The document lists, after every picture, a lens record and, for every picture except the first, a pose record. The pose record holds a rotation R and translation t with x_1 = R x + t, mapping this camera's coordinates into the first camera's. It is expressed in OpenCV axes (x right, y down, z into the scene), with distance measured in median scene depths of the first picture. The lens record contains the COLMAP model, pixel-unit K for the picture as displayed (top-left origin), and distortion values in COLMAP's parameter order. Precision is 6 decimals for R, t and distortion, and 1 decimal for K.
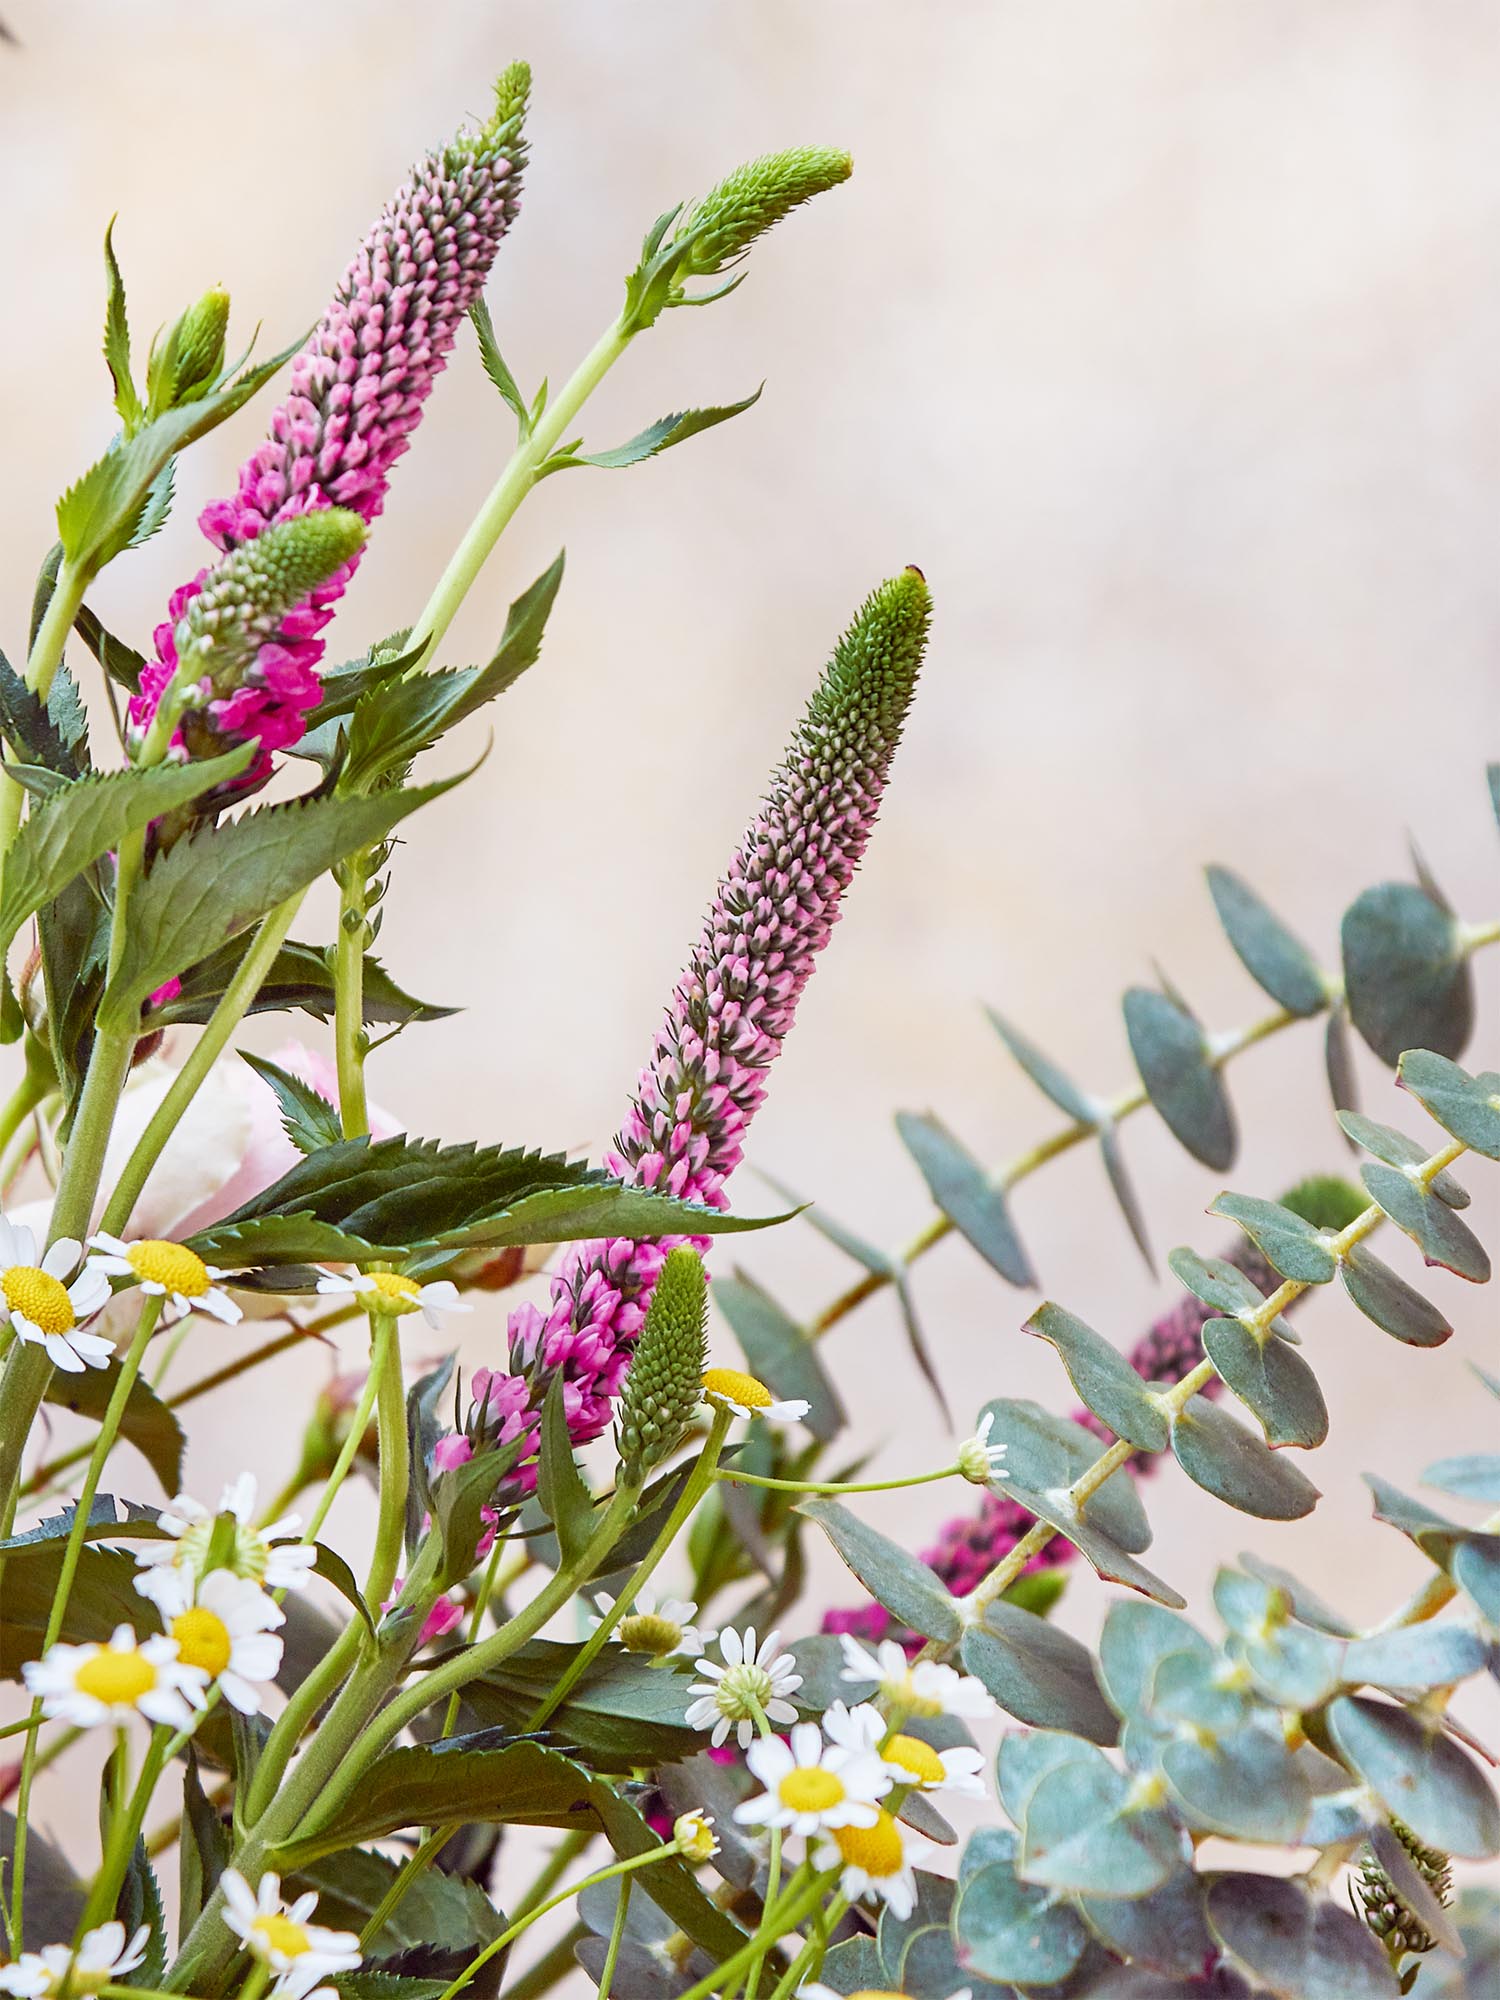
lens RADIAL K [[4340.2, 0, 750.0], [0, 4340.2, 1000.0], [0, 0, 1]] dist [0.496046, 0.236697]
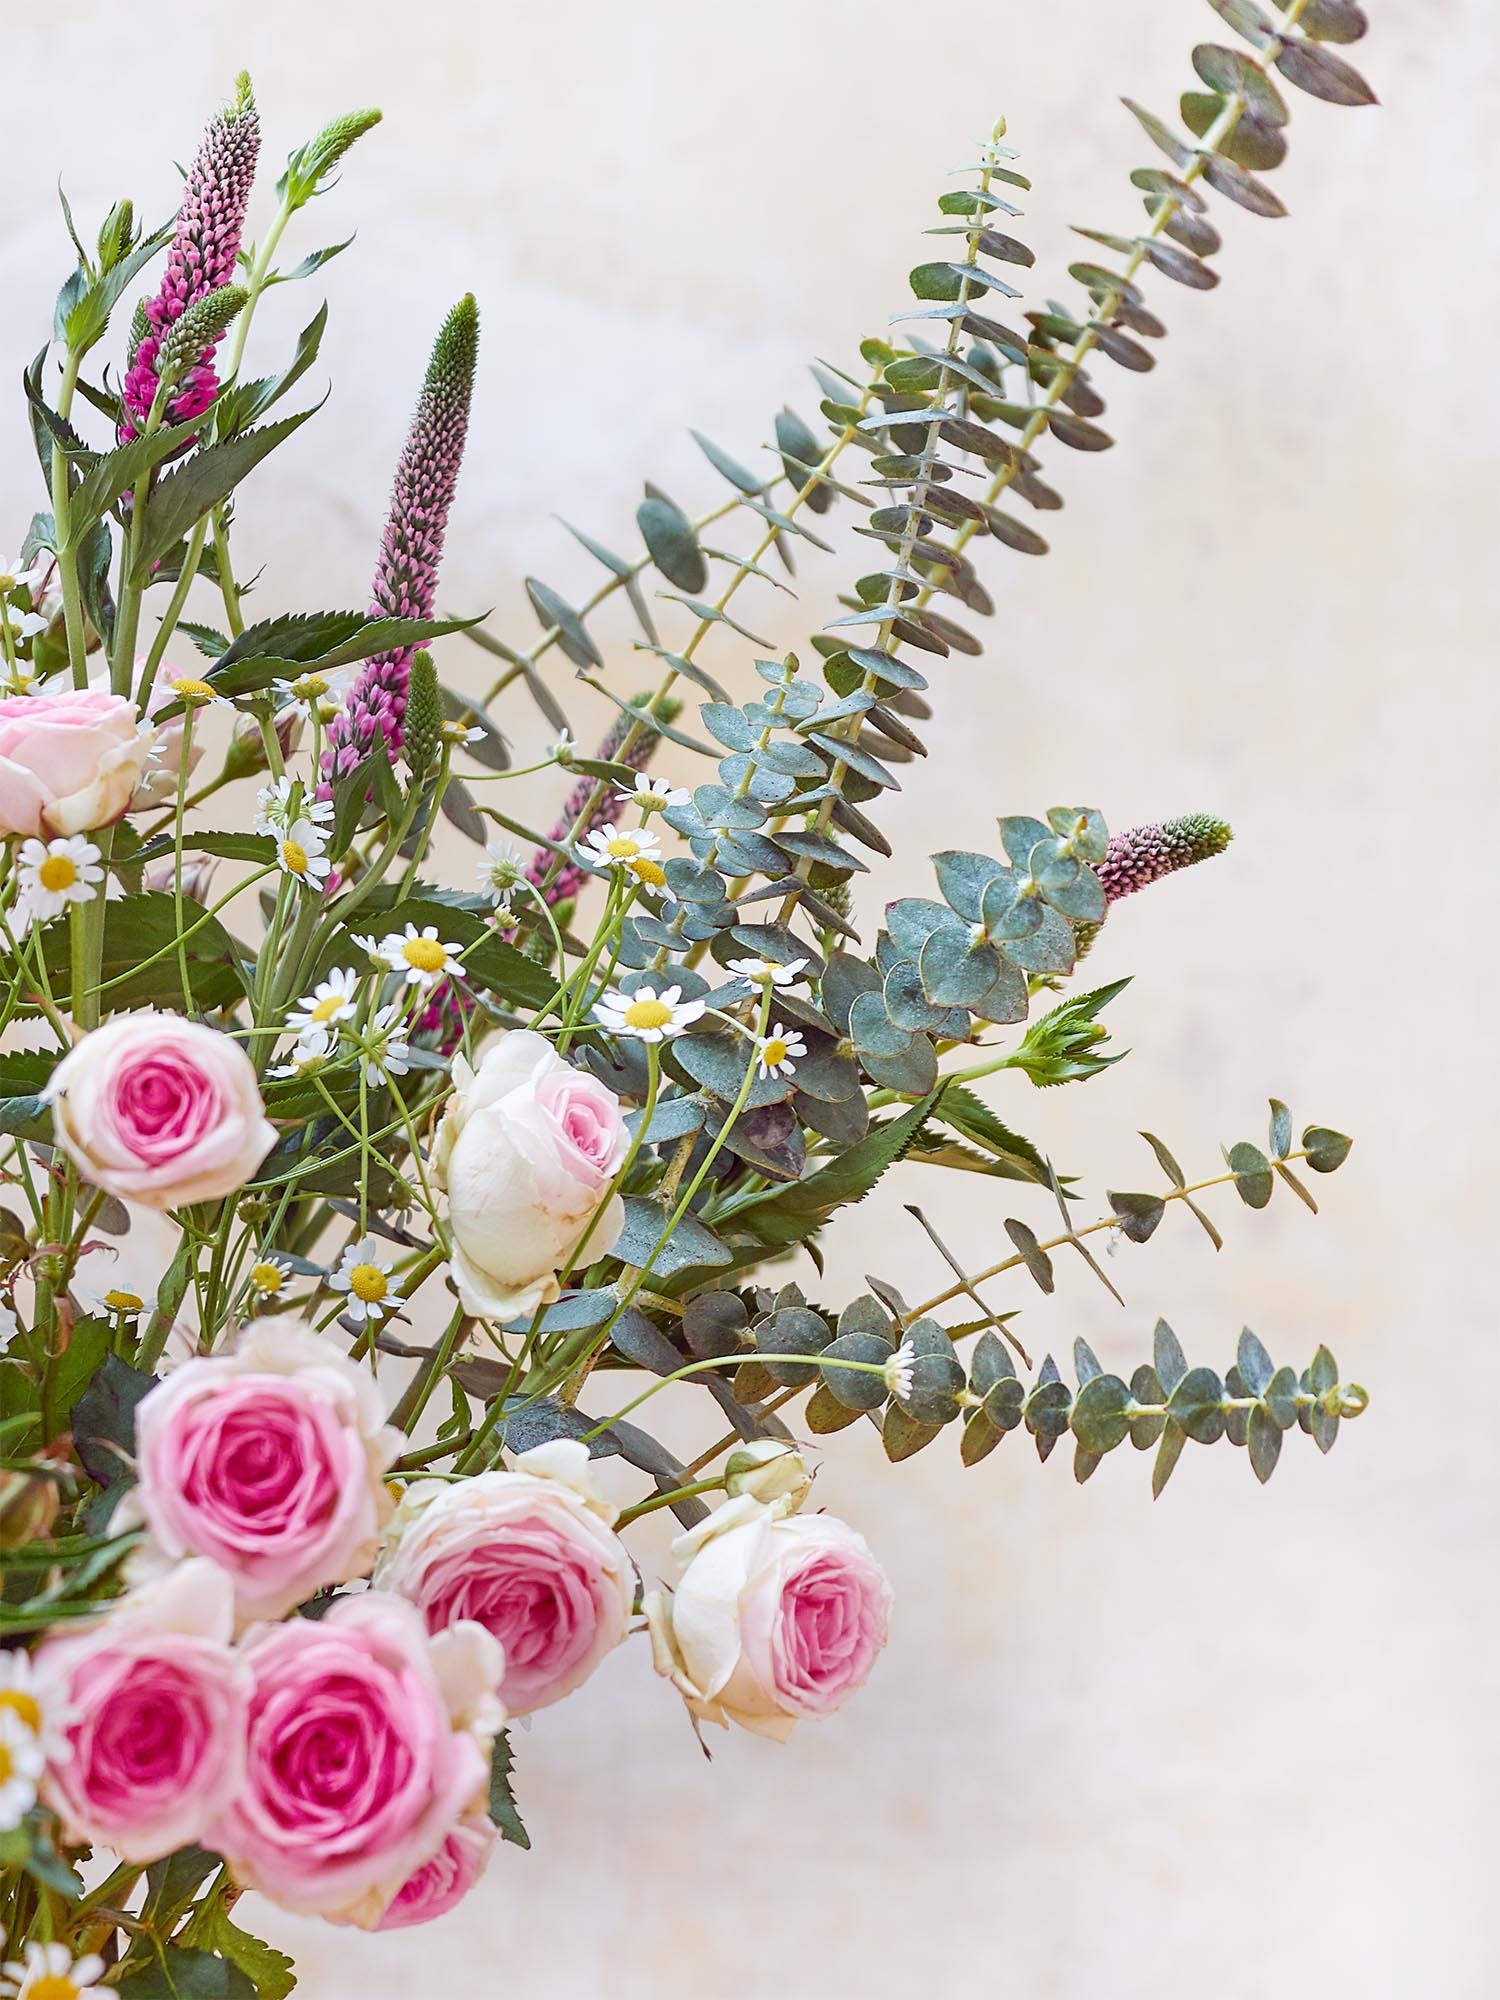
lens RADIAL K [[4056.7, 0, 750.0], [0, 4056.7, 1000.0], [0, 0, 1]] dist [-0.395660, 6.712898]
pose [[0.932073, -0.210957, 0.294512, -0.451394], [0.228581, 0.973169, -0.026338, 0.292114], [-0.281054, 0.091868, 0.955285, -0.775002]]
